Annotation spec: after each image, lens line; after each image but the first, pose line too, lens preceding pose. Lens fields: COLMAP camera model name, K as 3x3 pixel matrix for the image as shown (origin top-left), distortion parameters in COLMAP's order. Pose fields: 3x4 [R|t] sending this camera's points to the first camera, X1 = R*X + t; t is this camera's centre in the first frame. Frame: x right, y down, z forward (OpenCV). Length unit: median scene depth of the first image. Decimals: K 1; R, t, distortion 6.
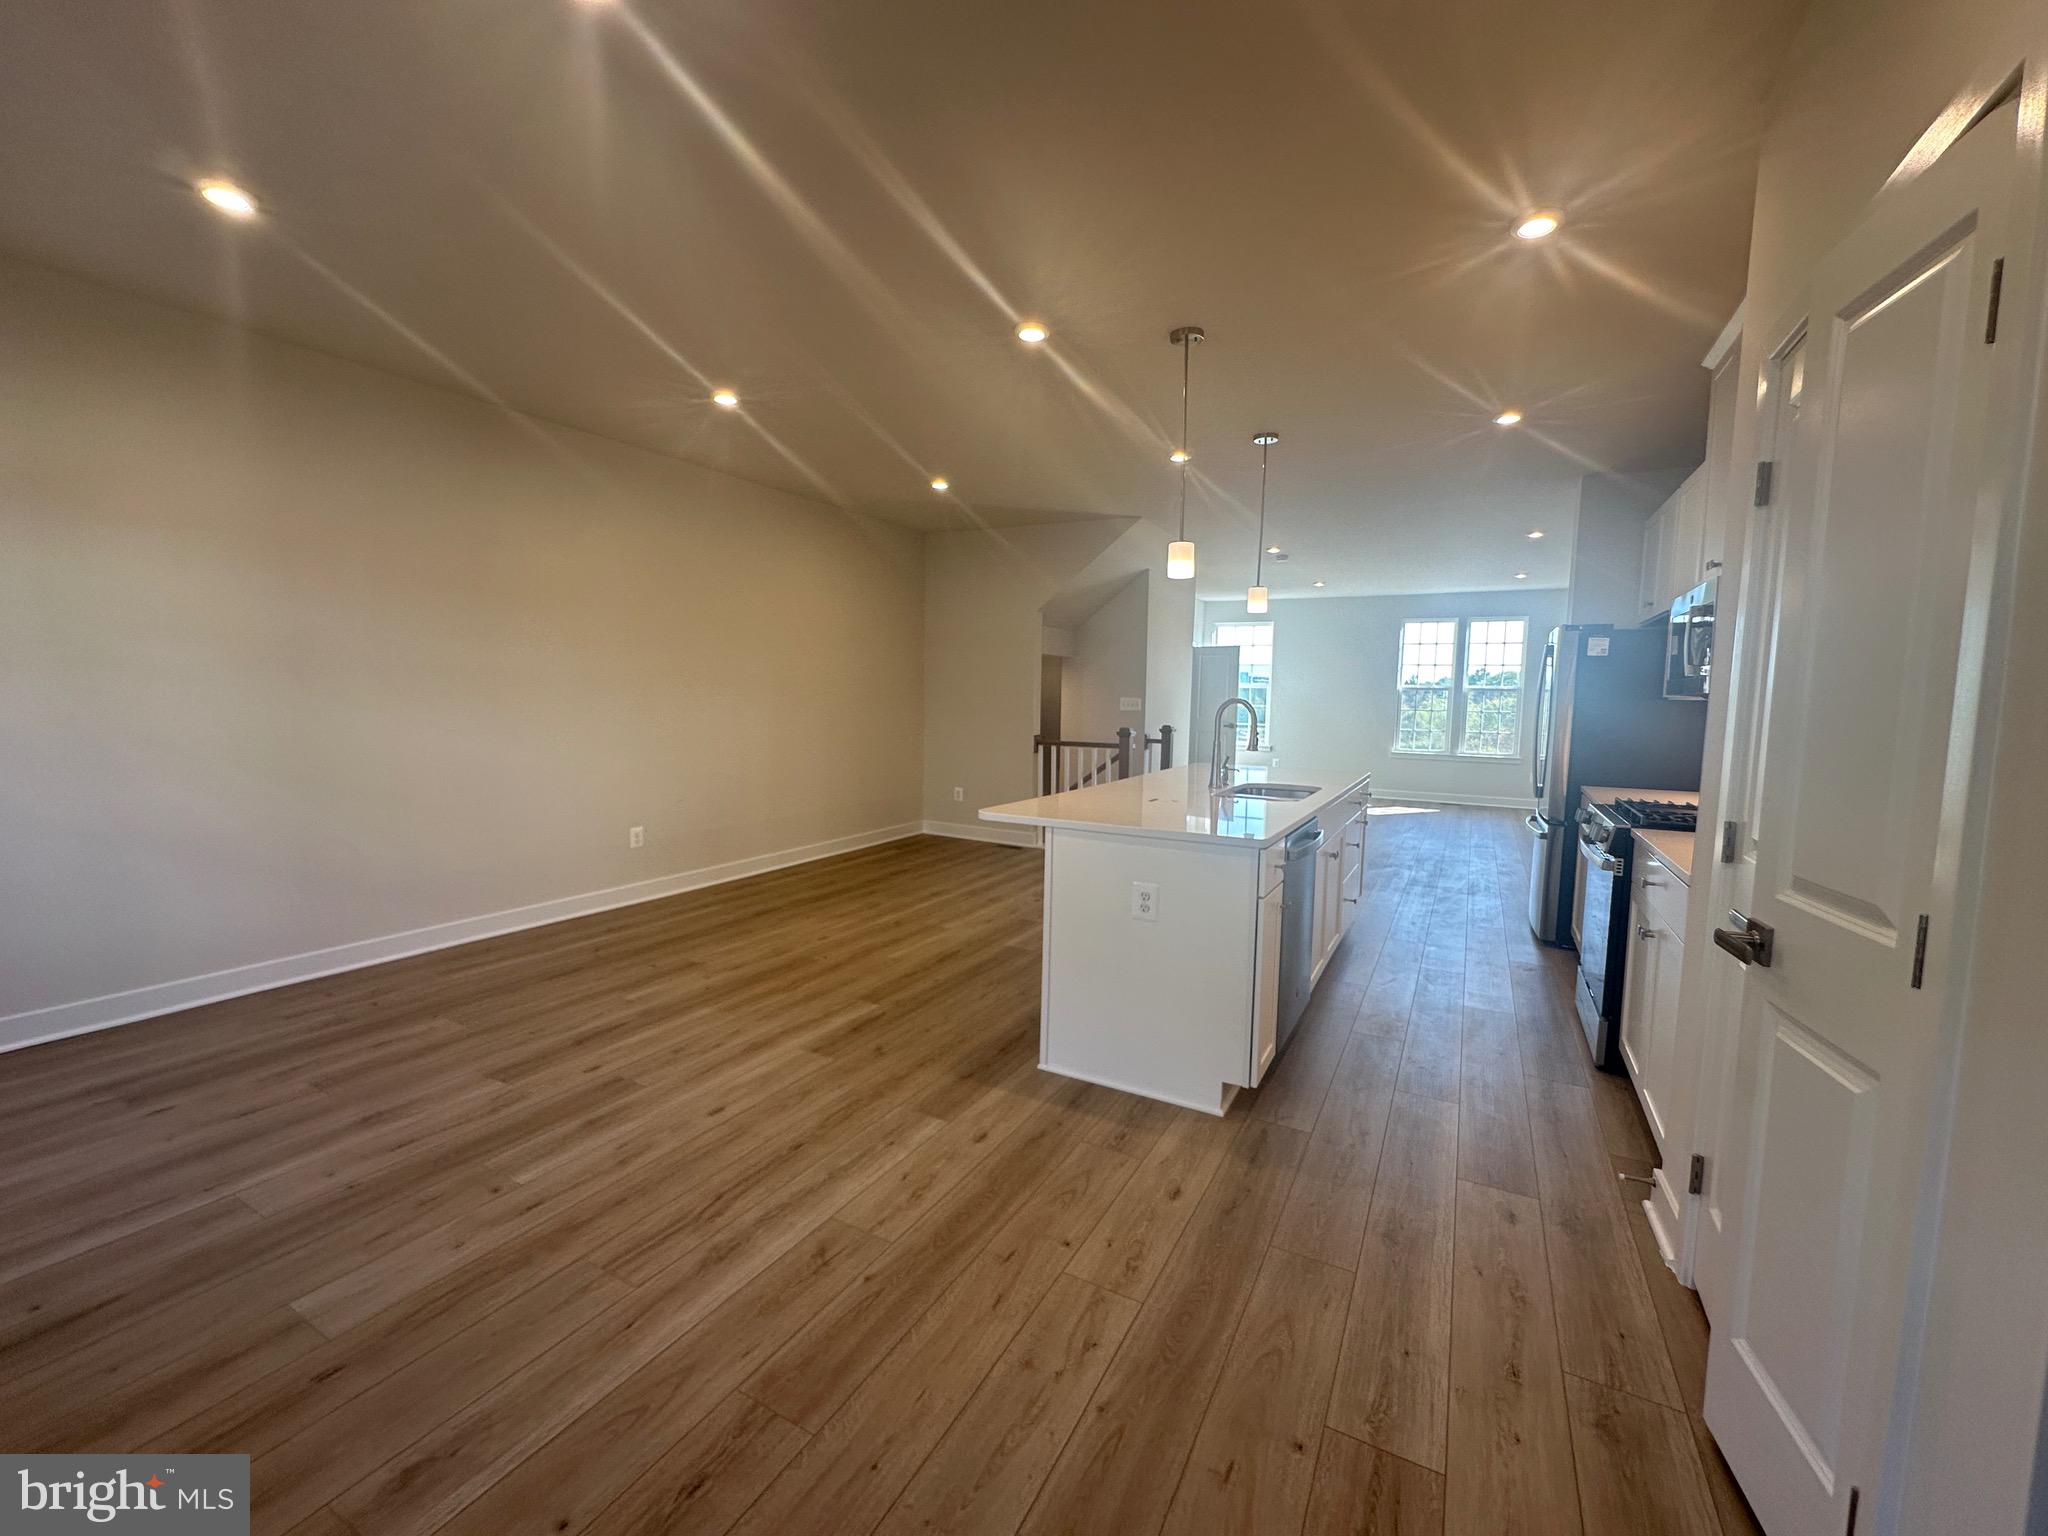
lens RADIAL K [[820.5, 0, 1019.1], [0, 820.5, 767.8], [0, 0, 1]] dist [-0.008689, 0.001608]
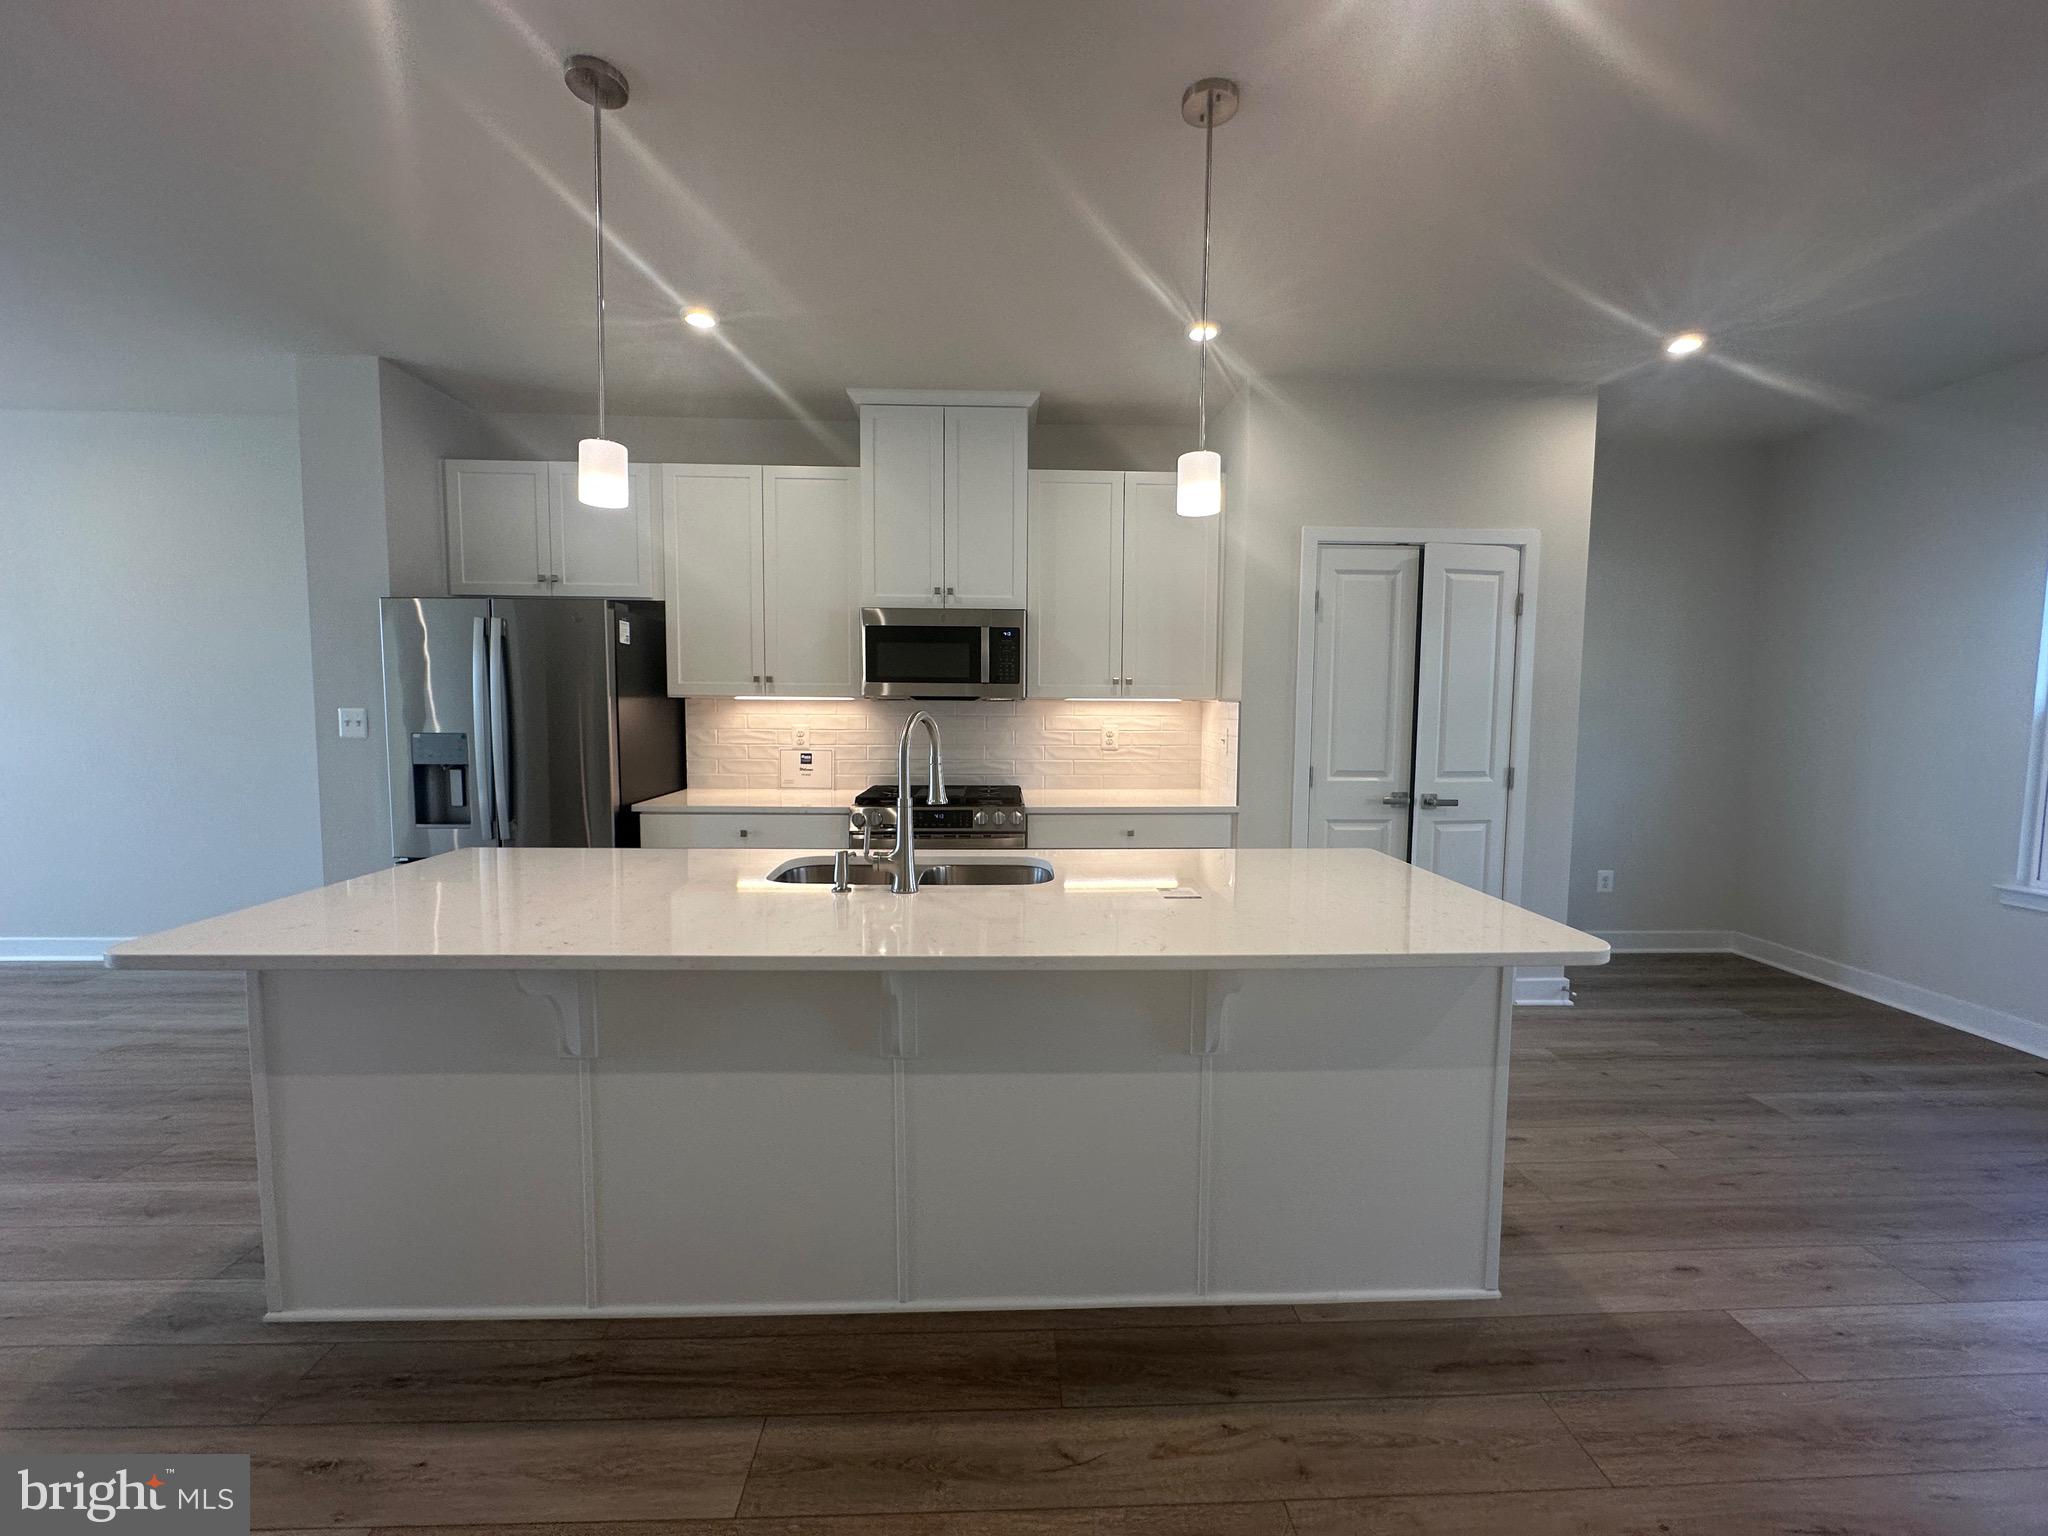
lens RADIAL K [[820.5, 0, 1024.8], [0, 820.5, 766.0], [0, 0, 1]] dist [-0.008689, 0.001608]
pose [[-0.521114, -0.085634, 0.849180, -0.312124], [0.058488, 0.989032, 0.135630, -0.163456], [-0.851480, 0.120346, -0.510390, 1.726763]]
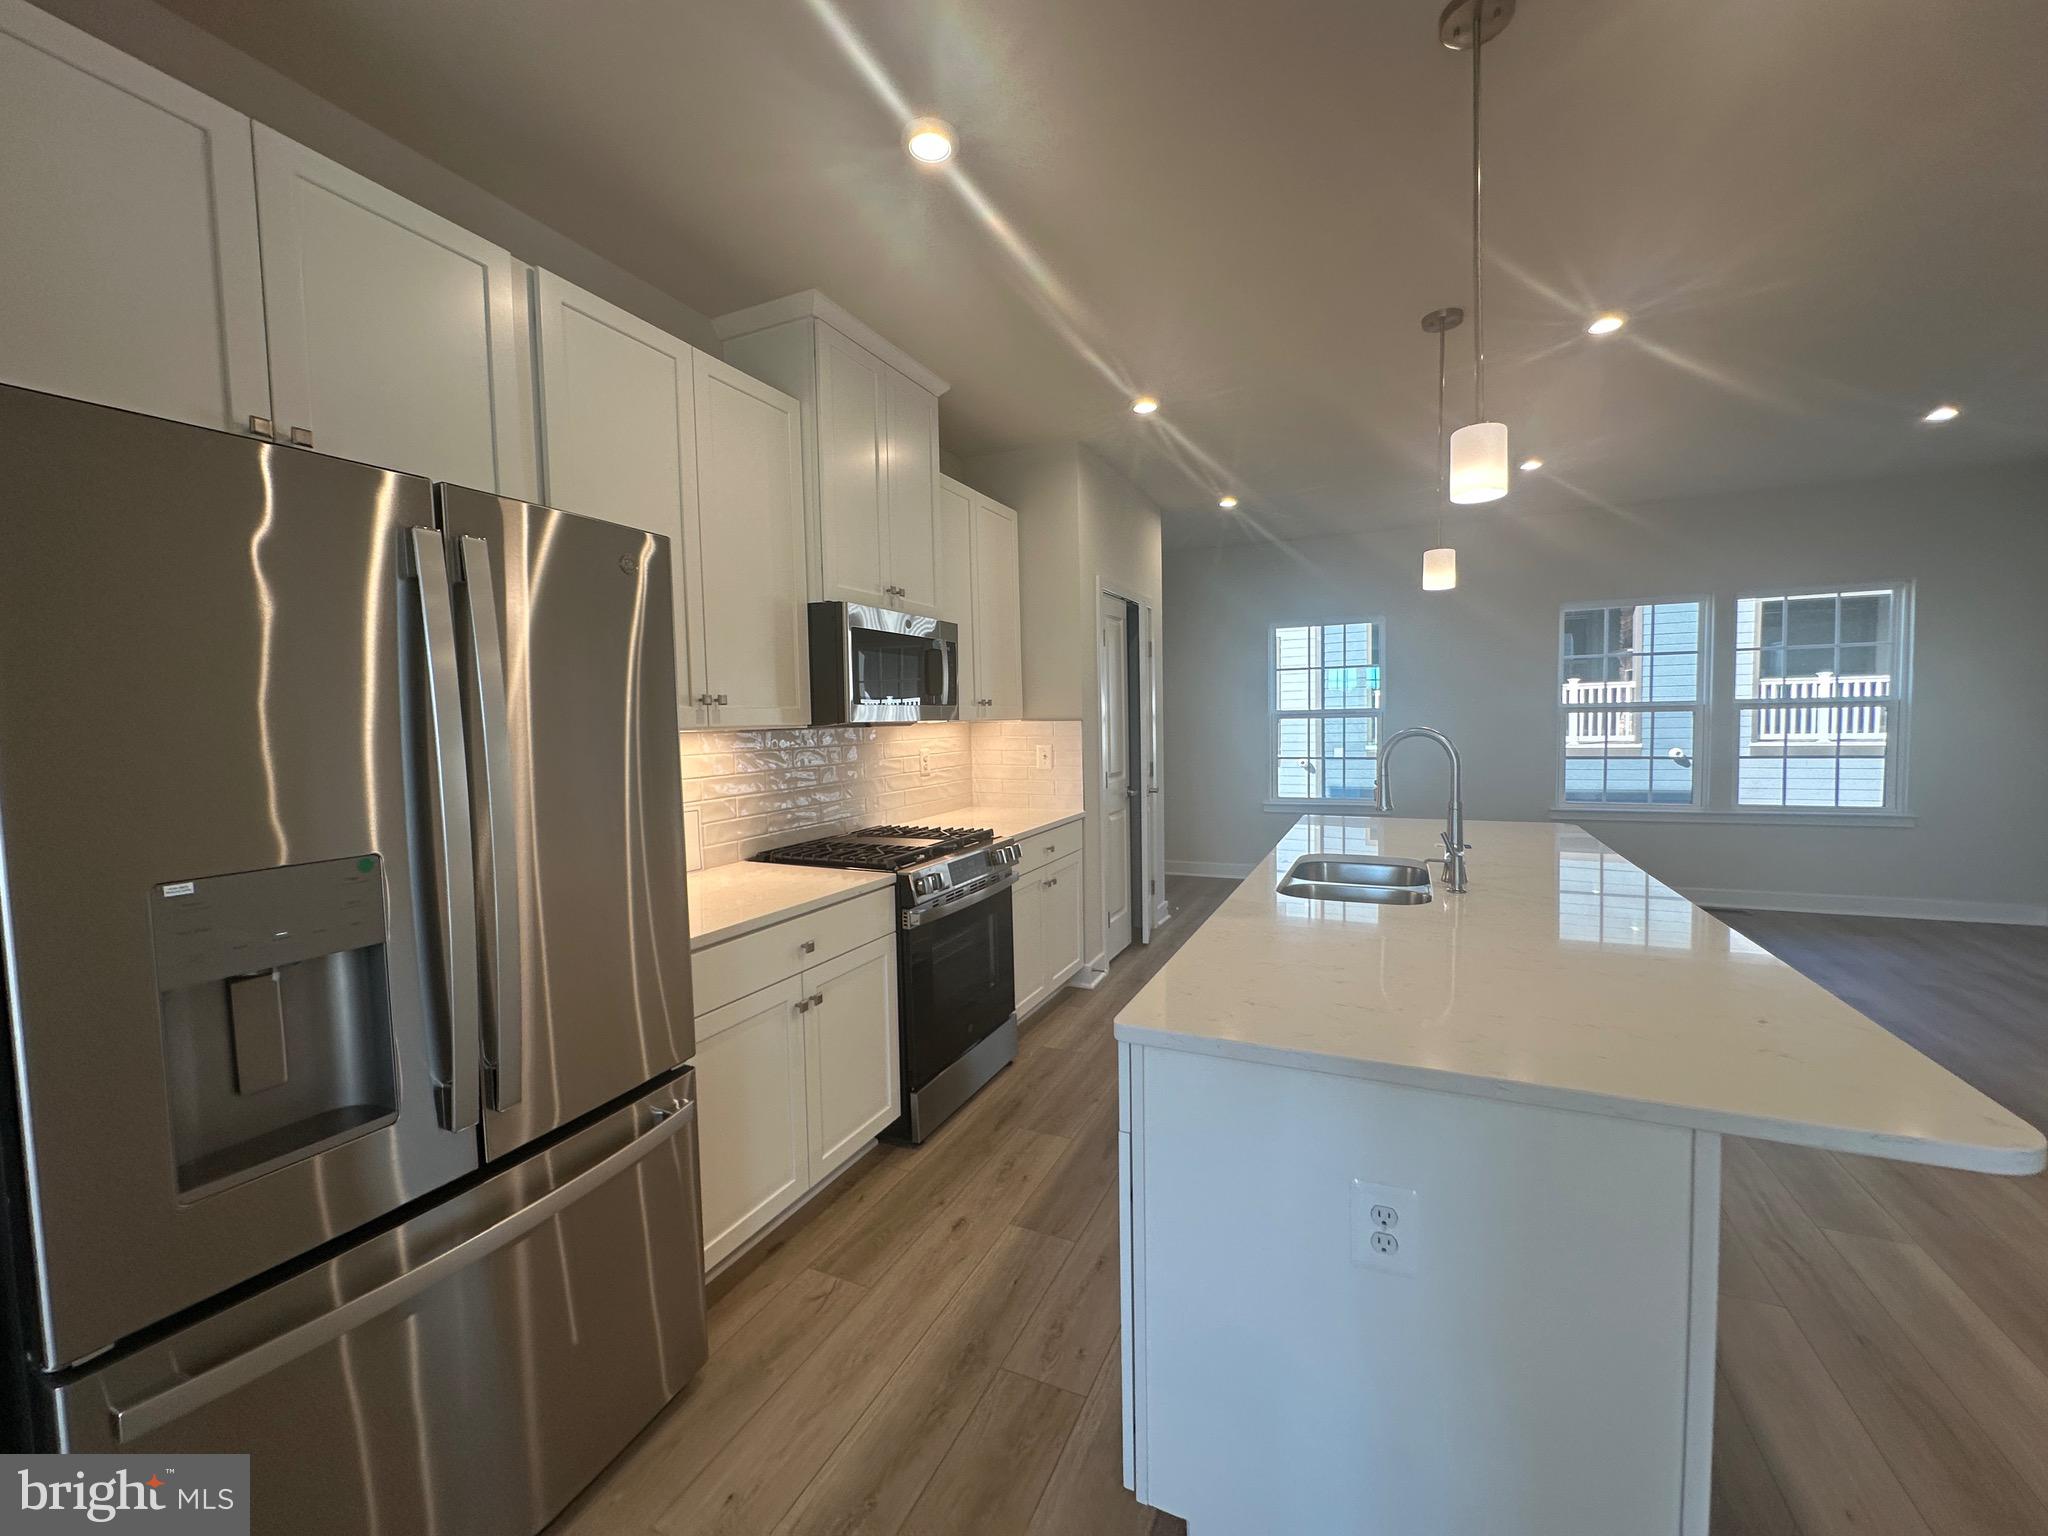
lens RADIAL K [[820.5, 0, 1020.9], [0, 820.5, 767.8], [0, 0, 1]] dist [-0.008689, 0.001608]
pose [[-0.997453, 0.012930, -0.070148, 0.854972], [0.002398, 0.988955, 0.148196, -0.202772], [0.071290, 0.147650, -0.986467, 2.243506]]
